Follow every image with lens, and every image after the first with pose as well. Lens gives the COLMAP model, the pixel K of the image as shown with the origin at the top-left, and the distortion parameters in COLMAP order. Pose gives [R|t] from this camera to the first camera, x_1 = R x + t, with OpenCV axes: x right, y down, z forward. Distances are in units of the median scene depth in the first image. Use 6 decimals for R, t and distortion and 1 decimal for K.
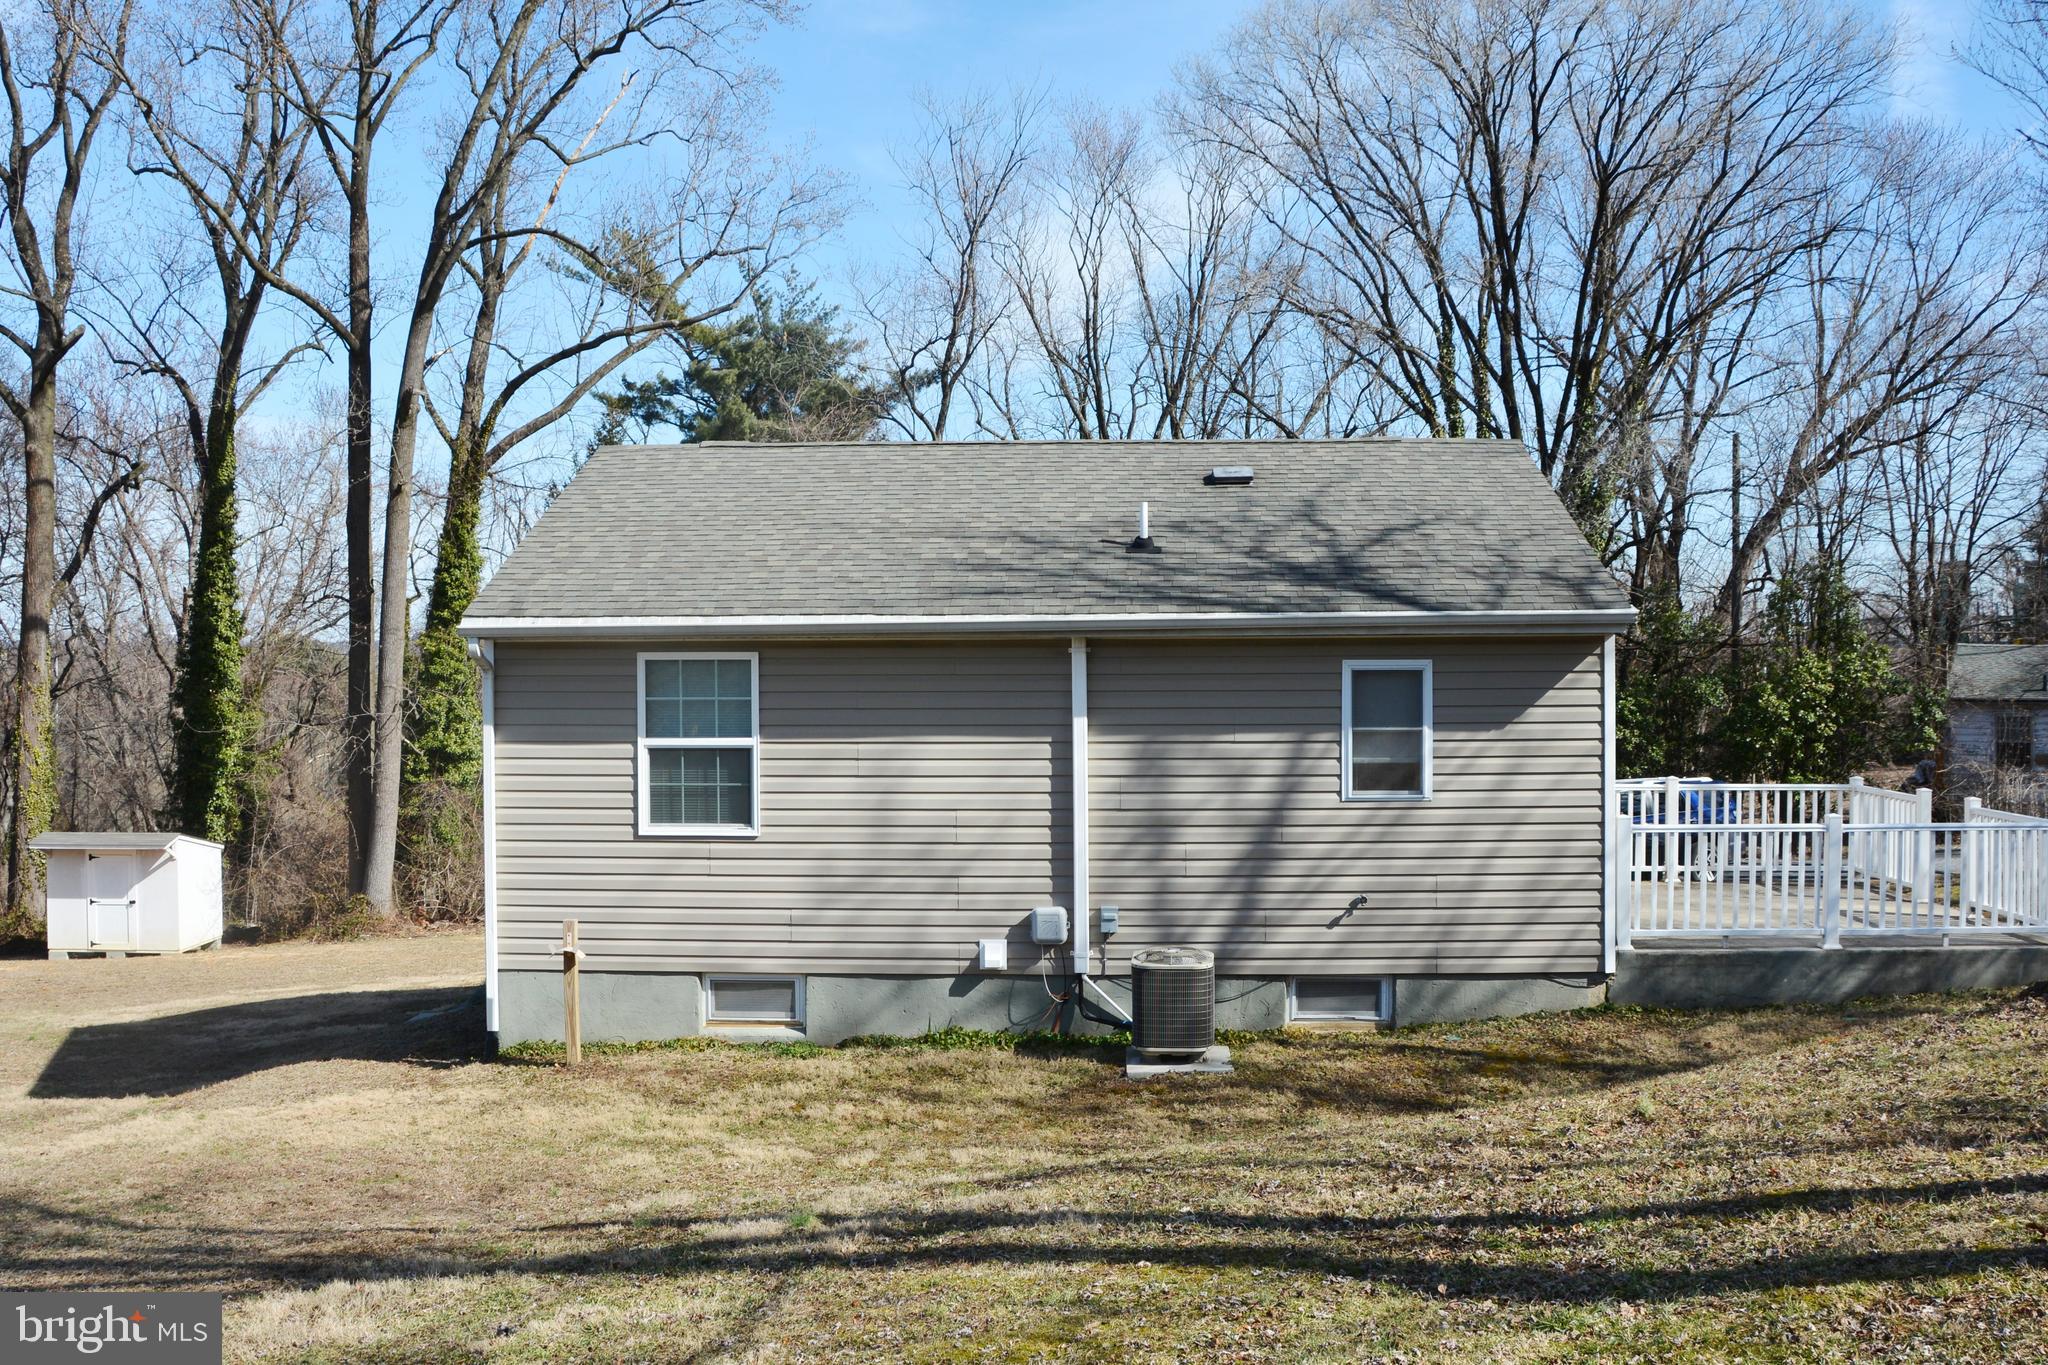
lens RADIAL K [[1993.6, 0, 1019.3], [0, 1993.6, 663.4], [0, 0, 1]] dist [-0.110960, 0.000000]
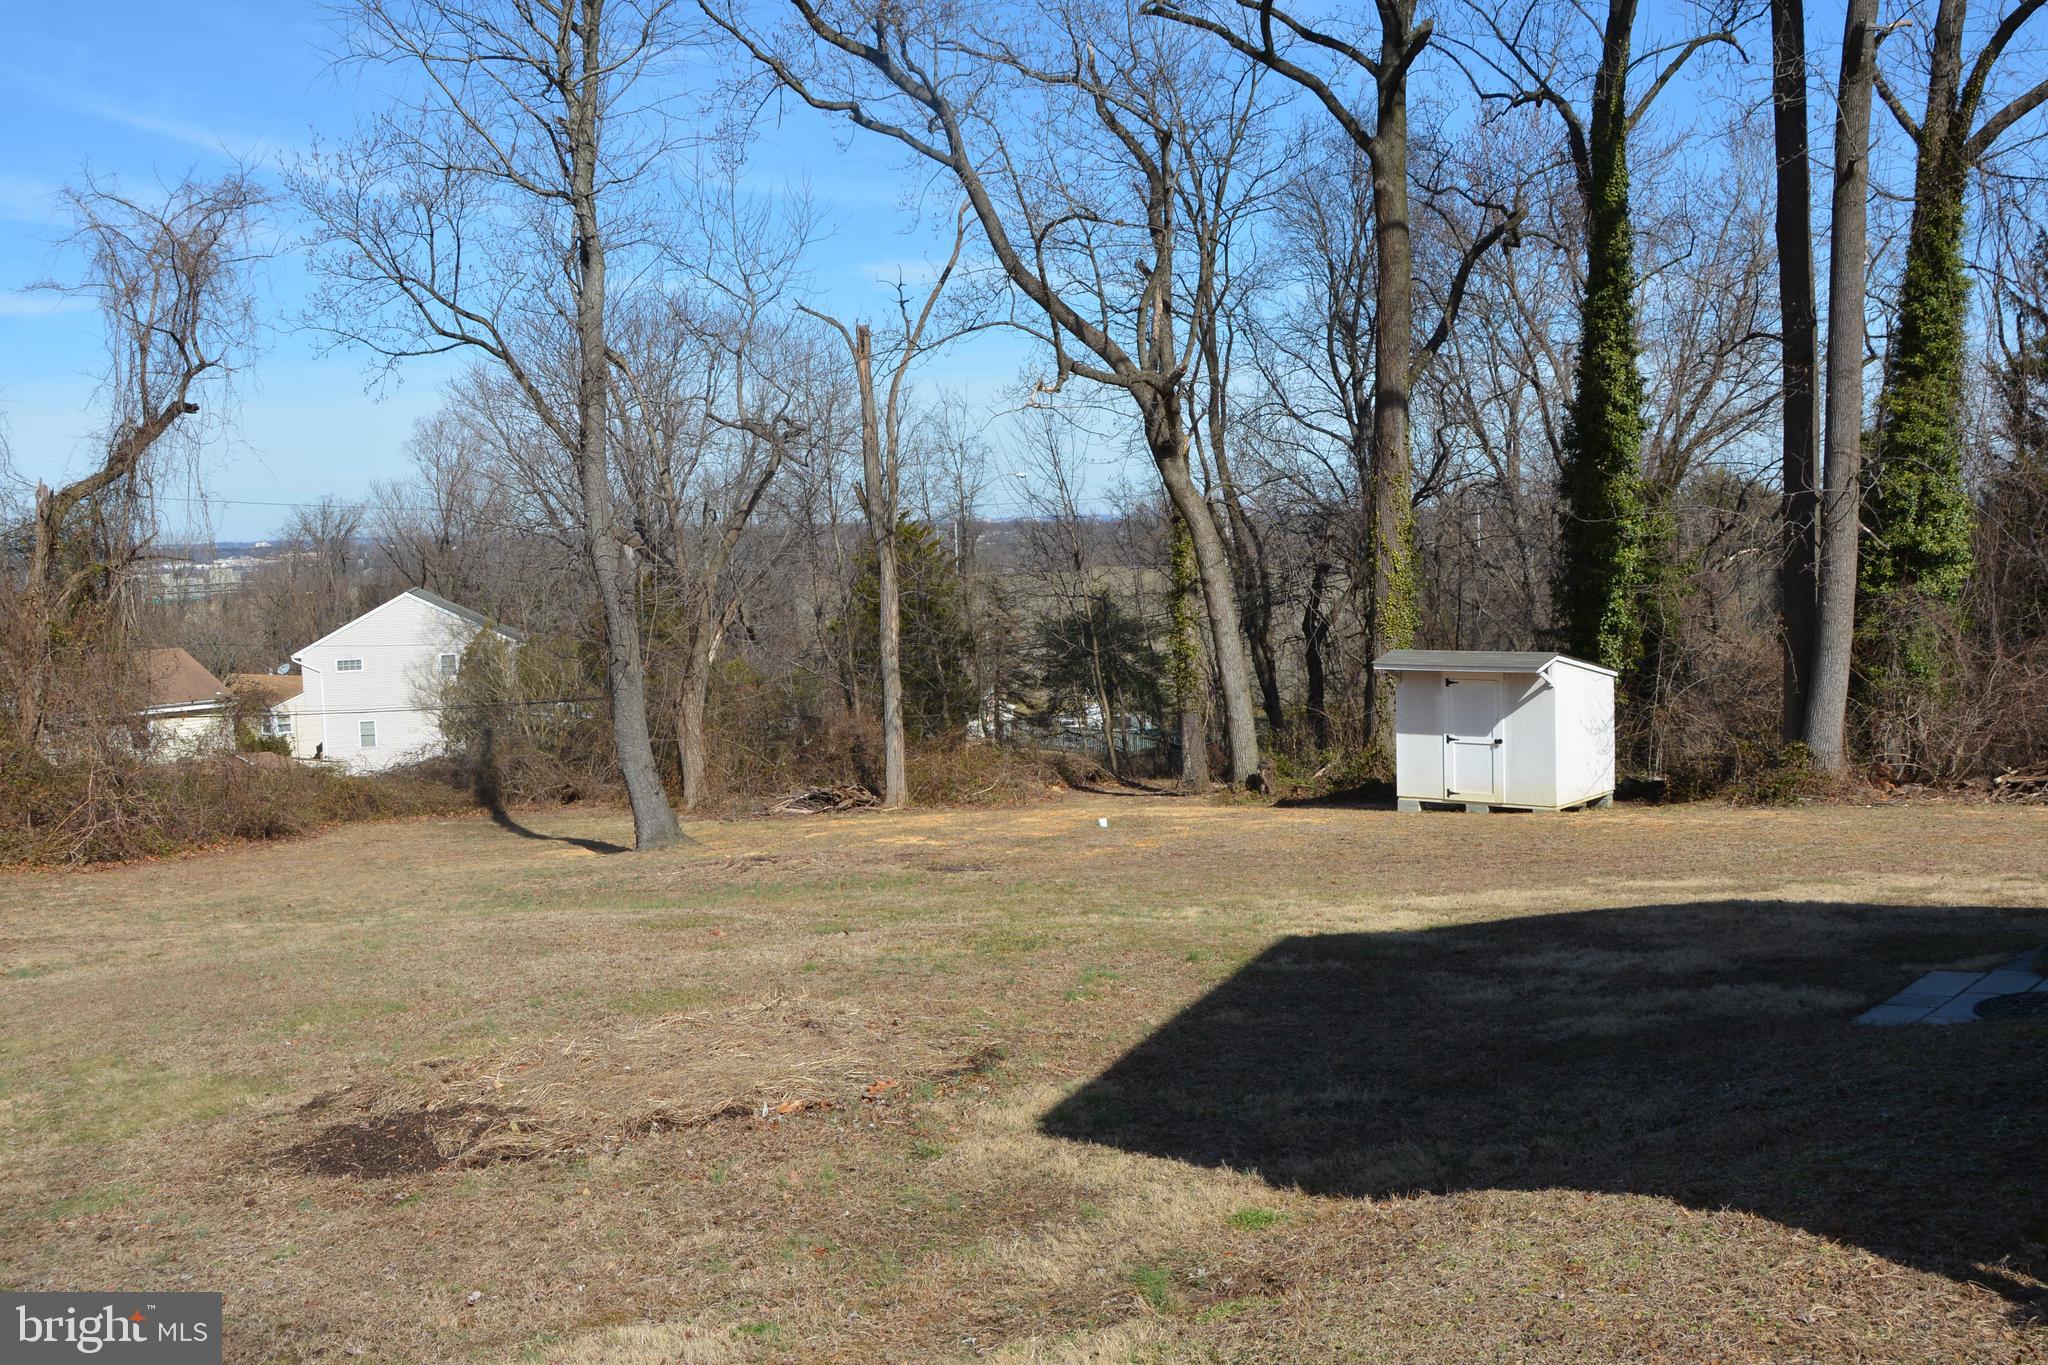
lens RADIAL K [[1993.6, 0, 1012.4], [0, 1993.6, 661.2], [0, 0, 1]] dist [-0.110960, 0.000000]
pose [[0.763060, 0.021007, -0.645987, -0.090360], [0.024486, 0.997815, 0.061372, 0.035927], [0.645864, -0.062648, 0.760878, 0.263596]]
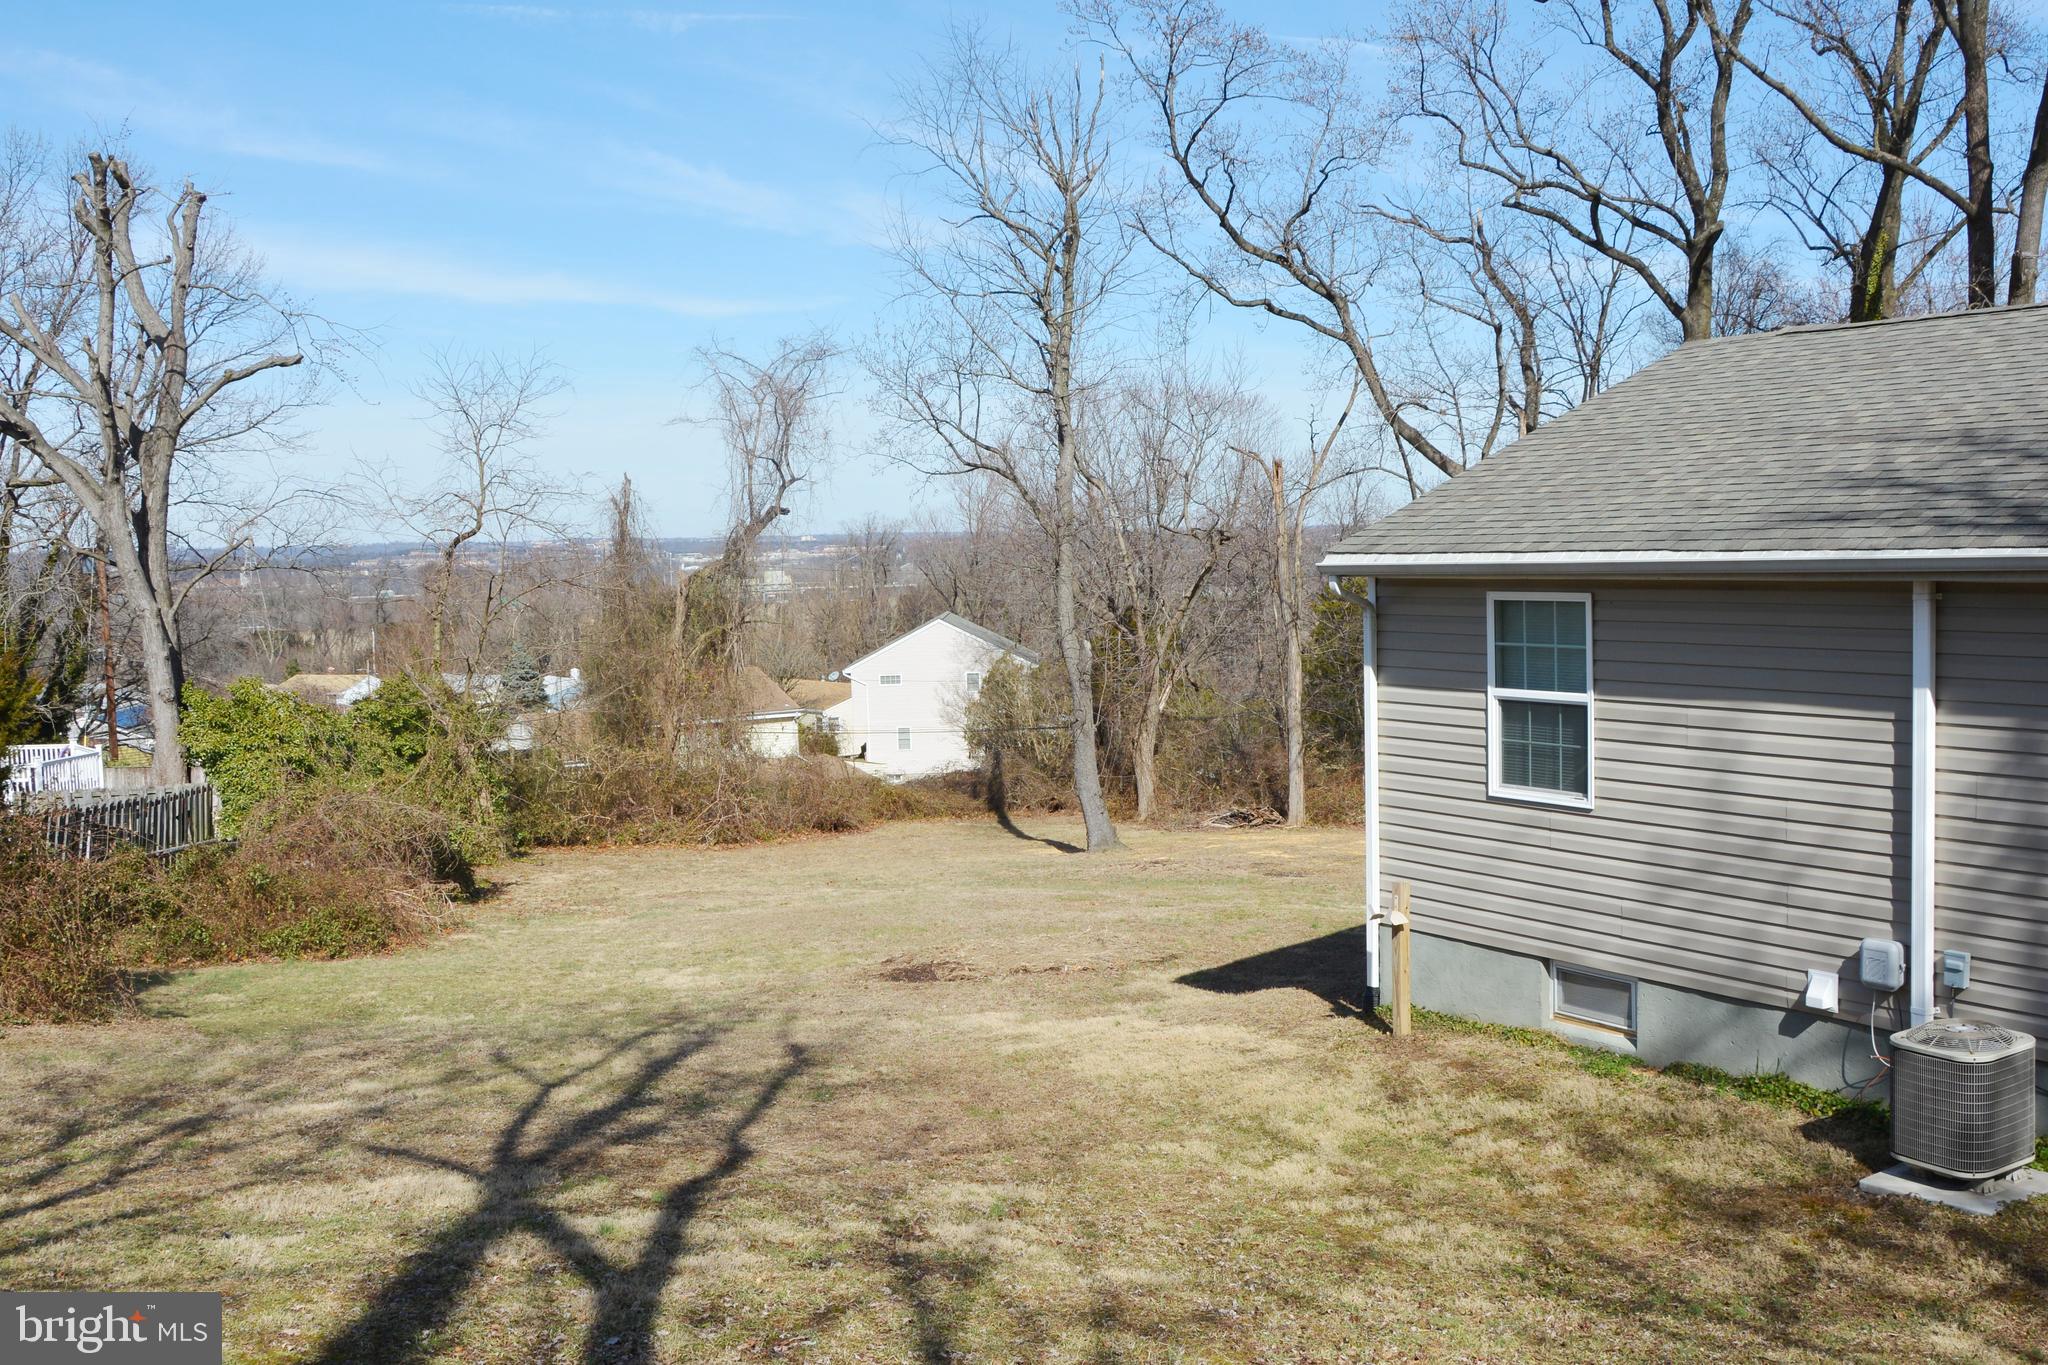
lens RADIAL K [[1993.6, 0, 1038.3], [0, 1993.6, 662.8], [0, 0, 1]] dist [-0.110960, 0.000000]
pose [[0.579856, 0.038693, -0.813800, 0.148493], [0.015038, 0.998193, 0.058175, -0.010125], [0.814580, -0.045971, 0.578226, 0.114430]]
